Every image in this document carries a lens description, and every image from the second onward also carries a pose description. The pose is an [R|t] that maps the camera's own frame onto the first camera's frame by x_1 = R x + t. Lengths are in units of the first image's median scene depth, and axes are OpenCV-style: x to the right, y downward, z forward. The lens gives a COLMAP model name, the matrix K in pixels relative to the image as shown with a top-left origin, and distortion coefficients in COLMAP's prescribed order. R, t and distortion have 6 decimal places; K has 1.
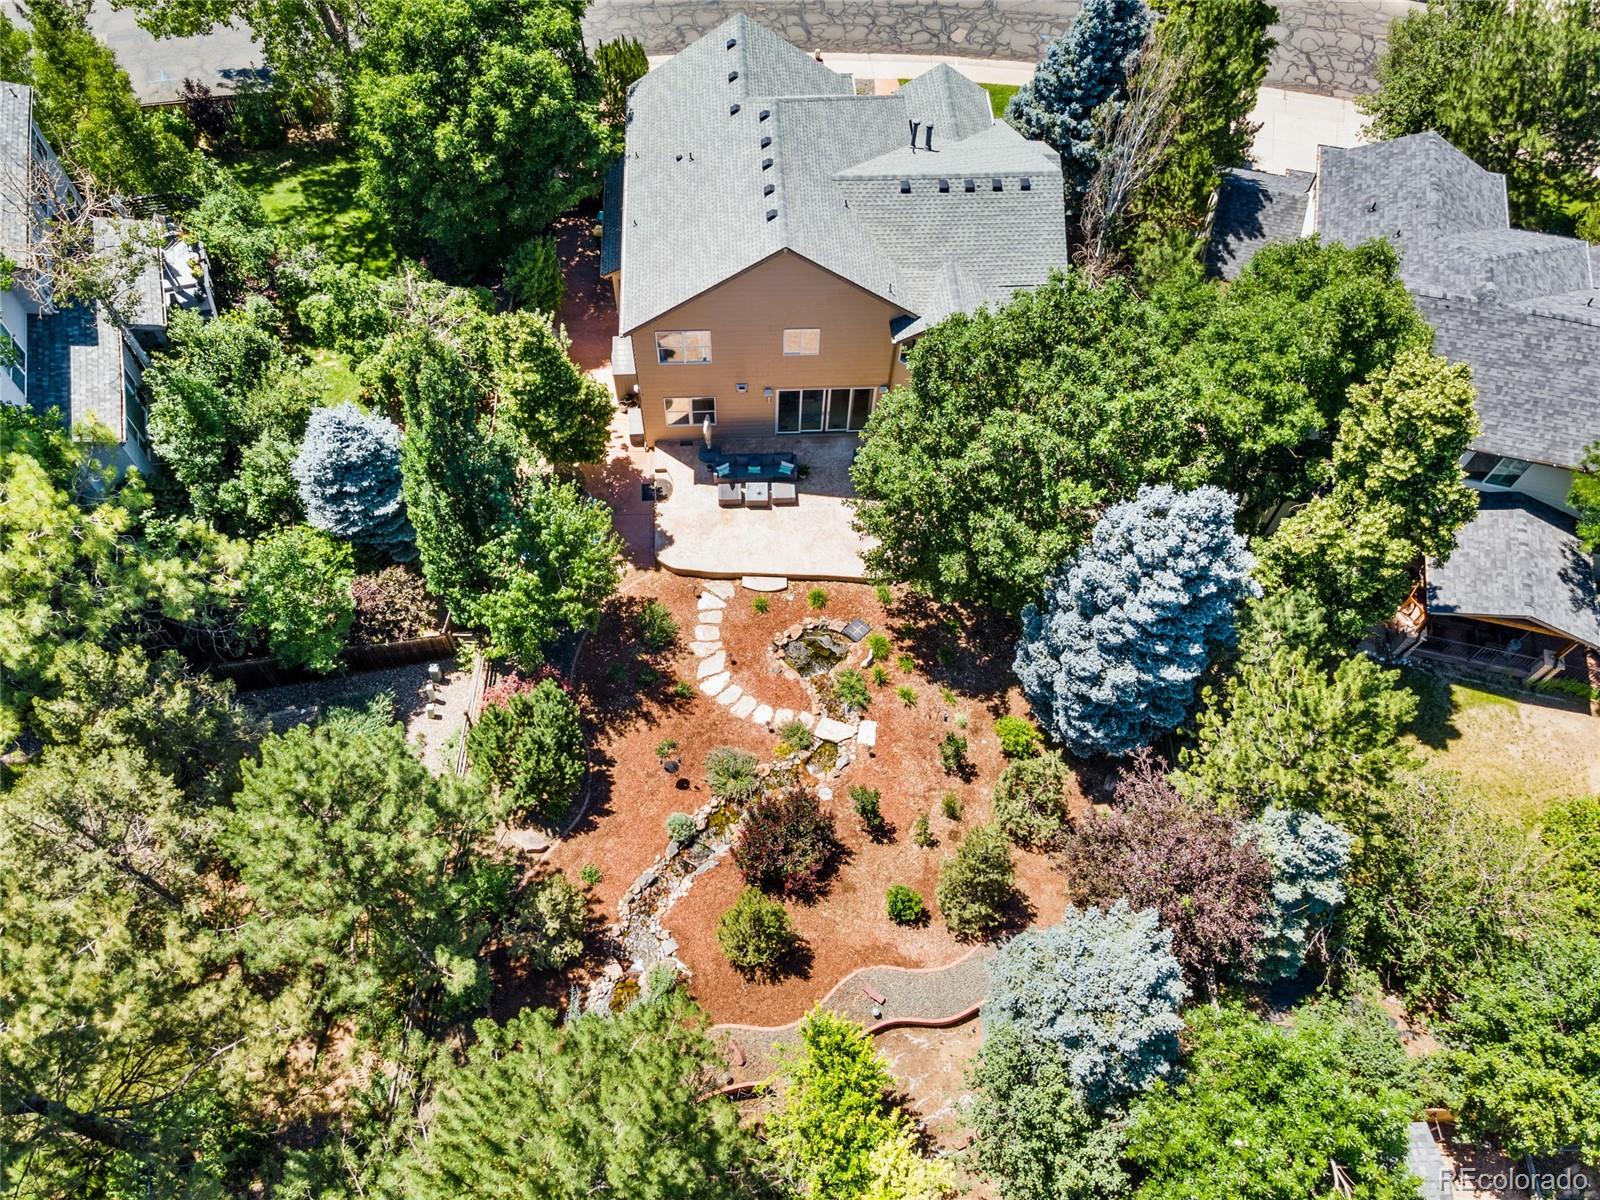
lens RADIAL K [[1111.1, 0, 791.1], [0, 1111.1, 591.7], [0, 0, 1]] dist [0.025844, 0.010767]
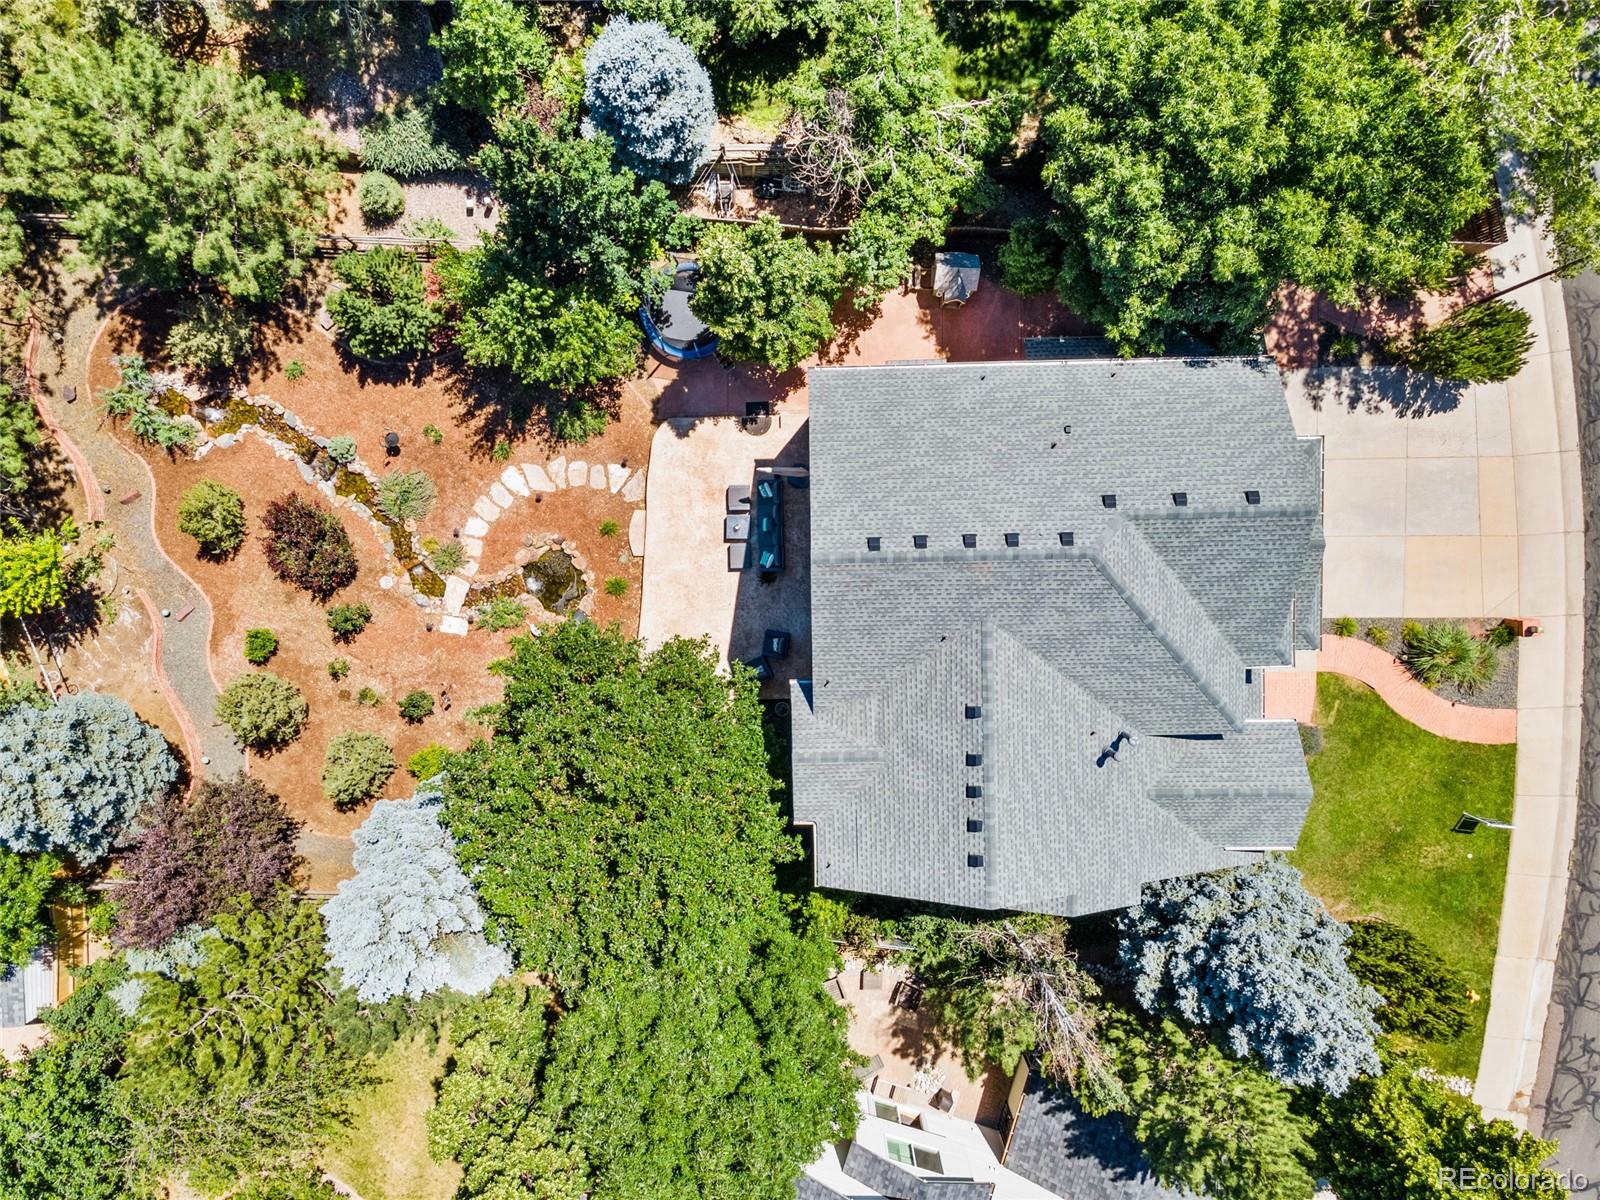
lens RADIAL K [[1111.1, 0, 800.3], [0, 1111.1, 605.8], [0, 0, 1]] dist [0.025844, 0.010767]
pose [[-0.034594, 0.998936, 0.030503, 0.005746], [-0.857308, -0.045348, 0.512802, -0.662224], [0.513640, -0.008411, 0.857965, 0.249297]]
